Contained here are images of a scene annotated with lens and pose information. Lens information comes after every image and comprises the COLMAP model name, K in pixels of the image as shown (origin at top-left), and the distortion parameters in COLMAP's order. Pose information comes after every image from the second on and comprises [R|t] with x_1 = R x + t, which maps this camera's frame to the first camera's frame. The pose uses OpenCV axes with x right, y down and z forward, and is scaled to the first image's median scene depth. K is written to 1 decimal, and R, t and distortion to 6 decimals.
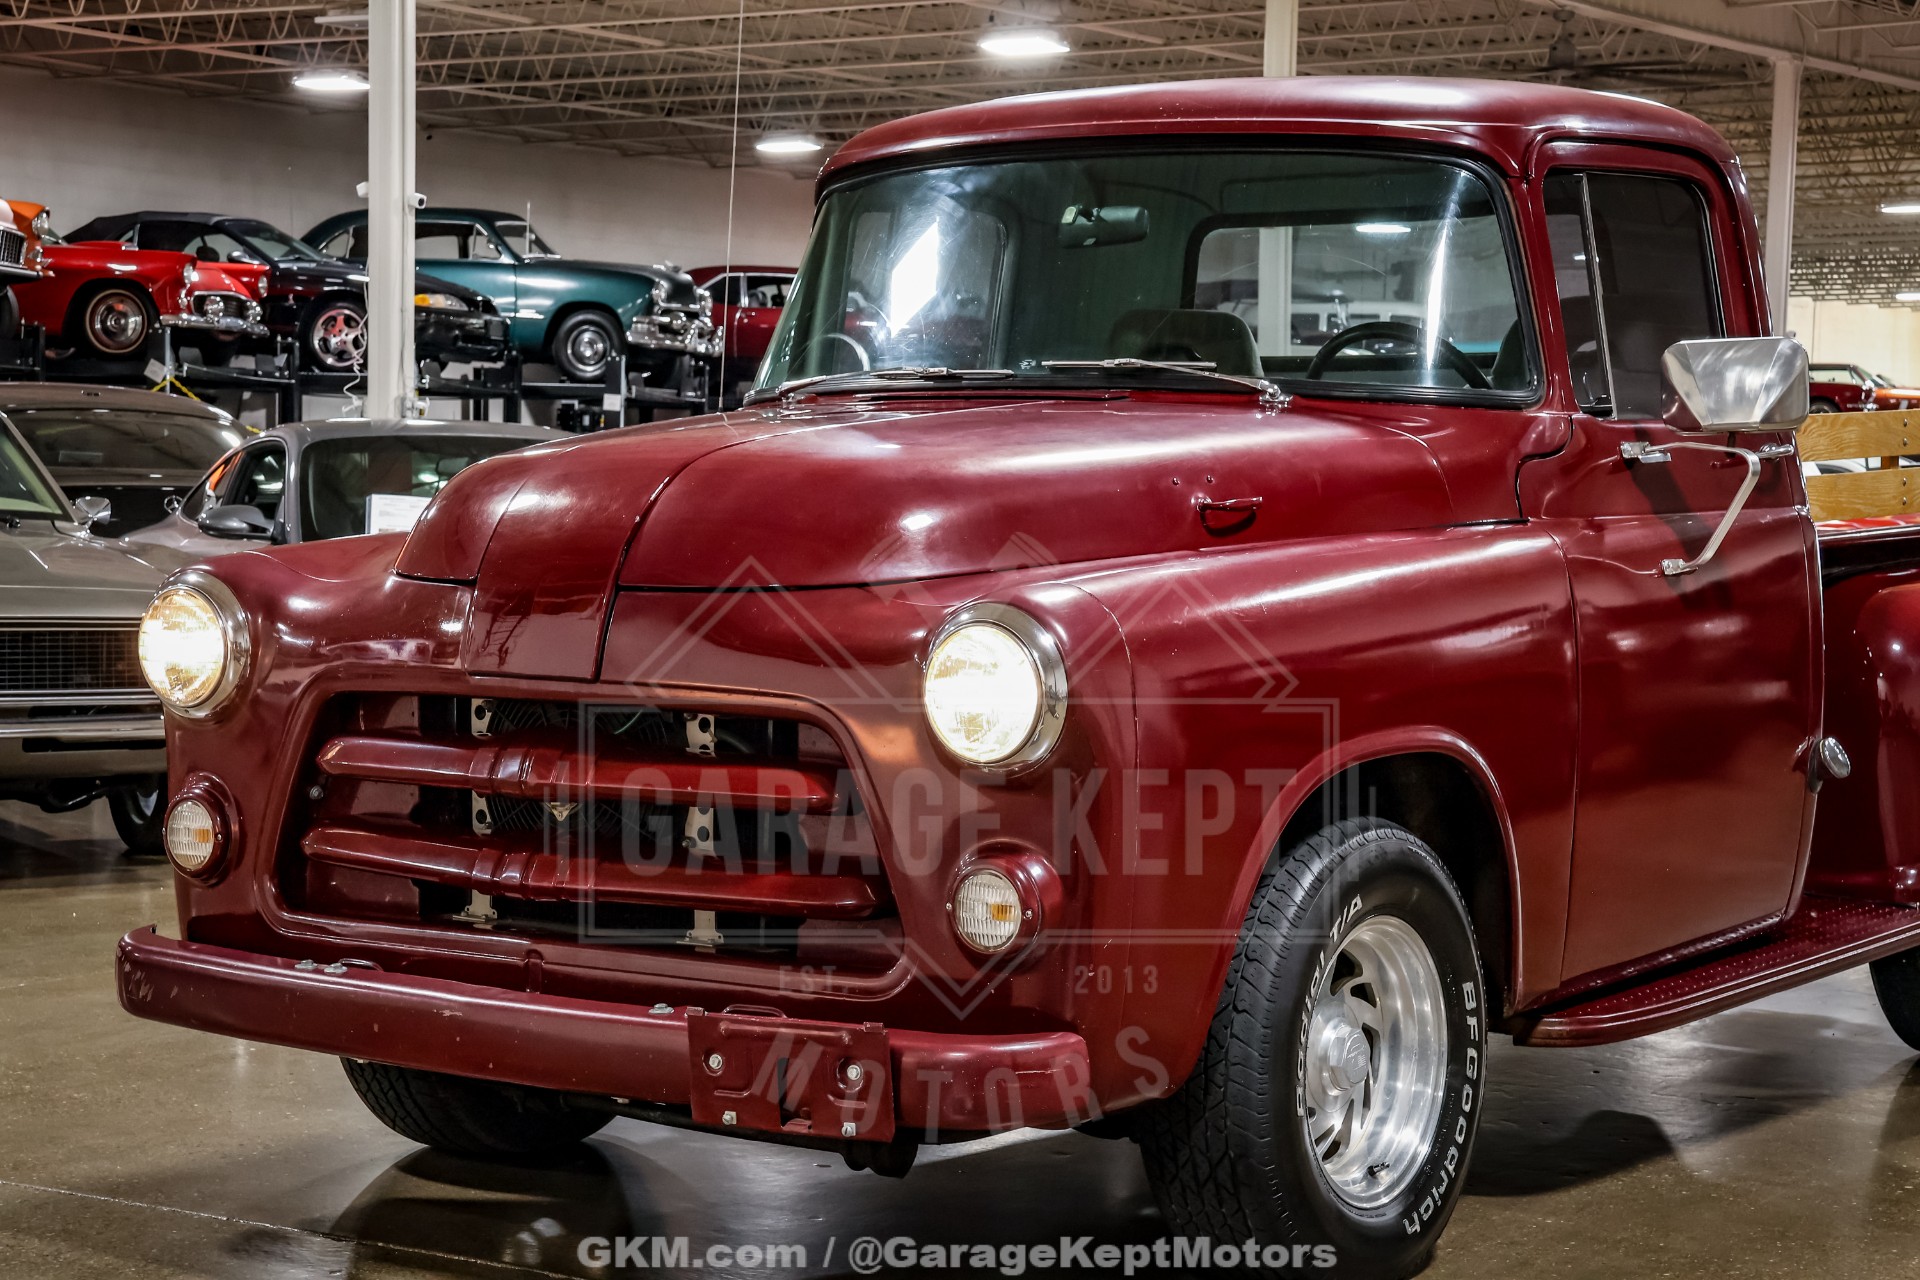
lens RADIAL K [[3459.0, 0, 886.8], [0, 3459.0, 722.6], [0, 0, 1]] dist [0.229054, 0.296817]
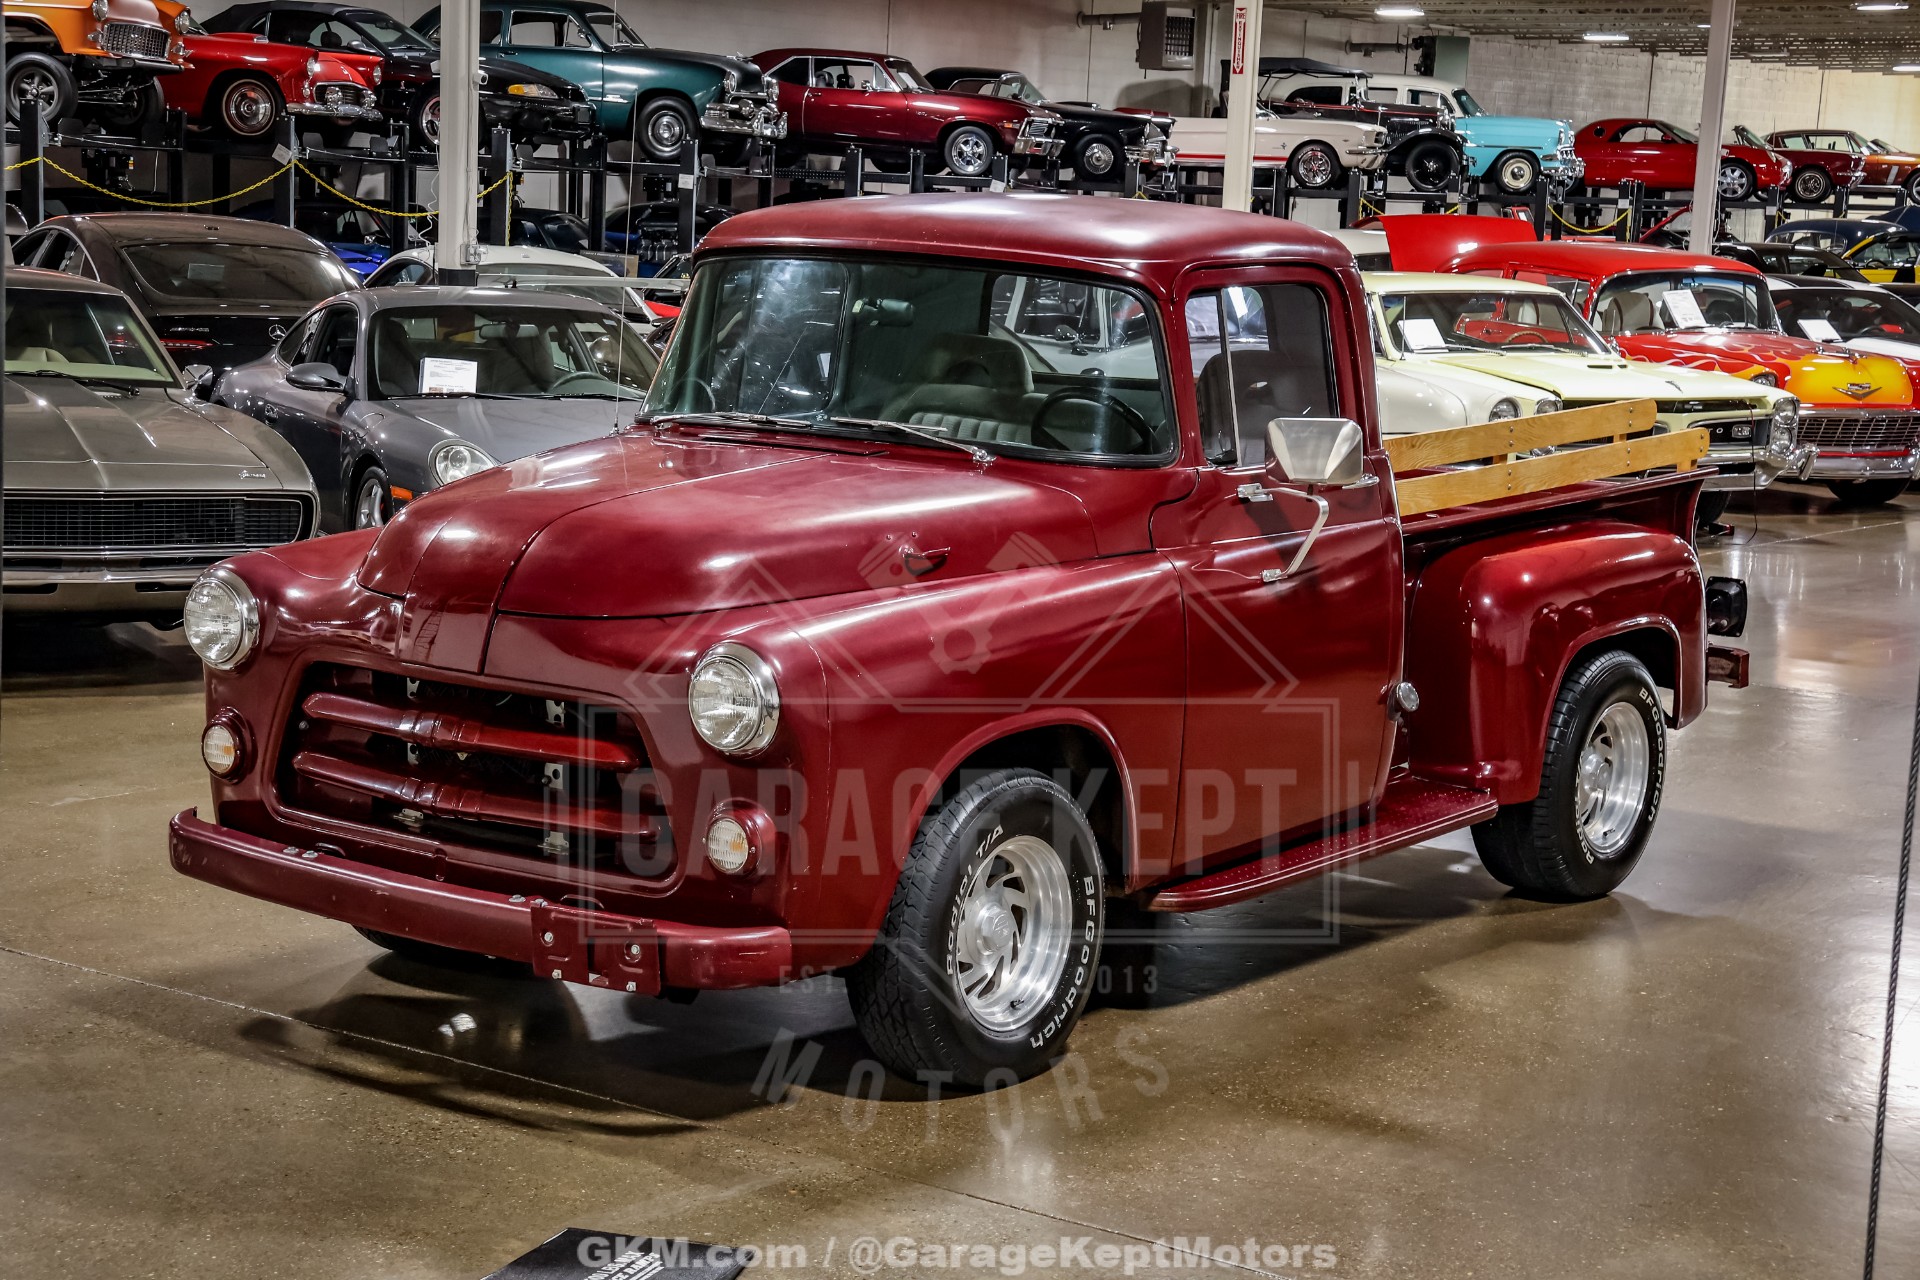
lens RADIAL K [[3490.4, 0, 957.2], [0, 3490.4, 679.7], [0, 0, 1]] dist [0.185787, 0.479905]
pose [[0.999064, 0.027296, -0.033545, 0.142056], [-0.023689, 0.994339, 0.103584, -0.141828], [0.036182, -0.102692, 0.994055, -0.404018]]
